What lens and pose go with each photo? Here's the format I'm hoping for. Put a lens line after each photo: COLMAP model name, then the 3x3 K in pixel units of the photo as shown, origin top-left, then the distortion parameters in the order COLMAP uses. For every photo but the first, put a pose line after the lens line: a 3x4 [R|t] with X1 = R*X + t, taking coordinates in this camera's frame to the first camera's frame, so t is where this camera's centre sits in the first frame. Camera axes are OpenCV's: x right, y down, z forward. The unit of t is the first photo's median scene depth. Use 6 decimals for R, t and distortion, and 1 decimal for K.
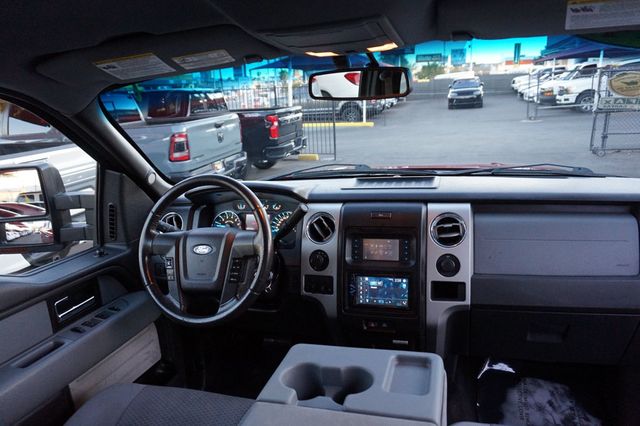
lens RADIAL K [[434.0, 0, 320.0], [0, 434.0, 213.0], [0, 0, 1]] dist [-0.028561, 0.005723]
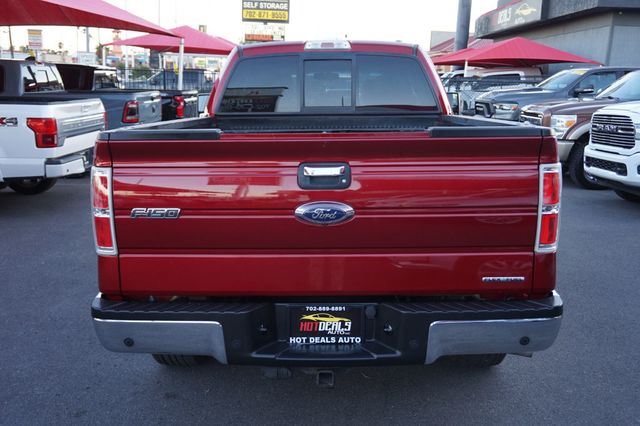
lens RADIAL K [[593.9, 0, 319.5], [0, 593.9, 214.8], [0, 0, 1]] dist [-0.005633, -0.022224]
pose [[0.956050, 0.008888, 0.293070, -1.375945], [0.010670, 0.997824, -0.065067, 1.225479], [-0.293010, 0.065334, 0.953874, -3.686888]]
